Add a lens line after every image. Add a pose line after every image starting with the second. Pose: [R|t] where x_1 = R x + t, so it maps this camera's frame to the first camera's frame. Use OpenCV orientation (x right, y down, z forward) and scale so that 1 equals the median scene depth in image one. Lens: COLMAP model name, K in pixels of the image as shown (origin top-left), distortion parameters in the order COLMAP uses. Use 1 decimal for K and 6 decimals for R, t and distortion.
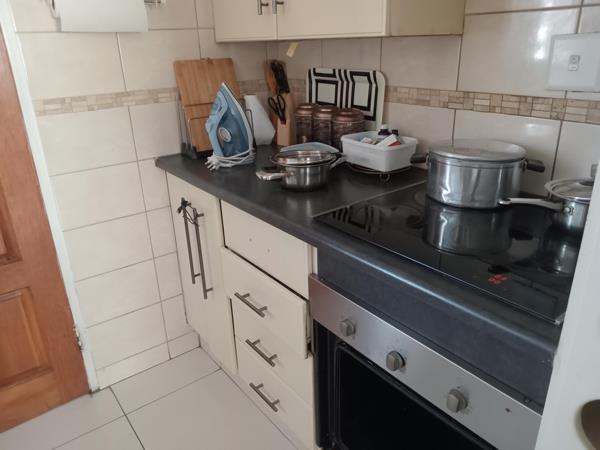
lens RADIAL K [[454.3, 0, 300.0], [0, 454.3, 225.0], [0, 0, 1]] dist [-0.002067, -0.011140]
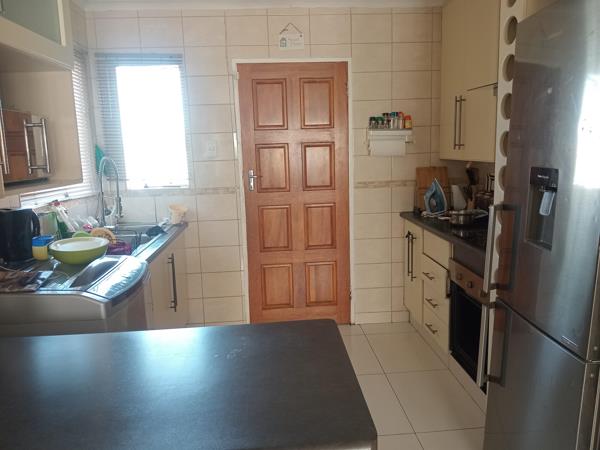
lens RADIAL K [[454.3, 0, 300.0], [0, 454.3, 225.0], [0, 0, 1]] dist [-0.002067, -0.011140]
pose [[0.834273, 0.090212, -0.543921, 0.456229], [-0.196981, 0.970183, -0.141224, 0.308497], [0.514962, 0.224961, 0.827167, -0.985614]]
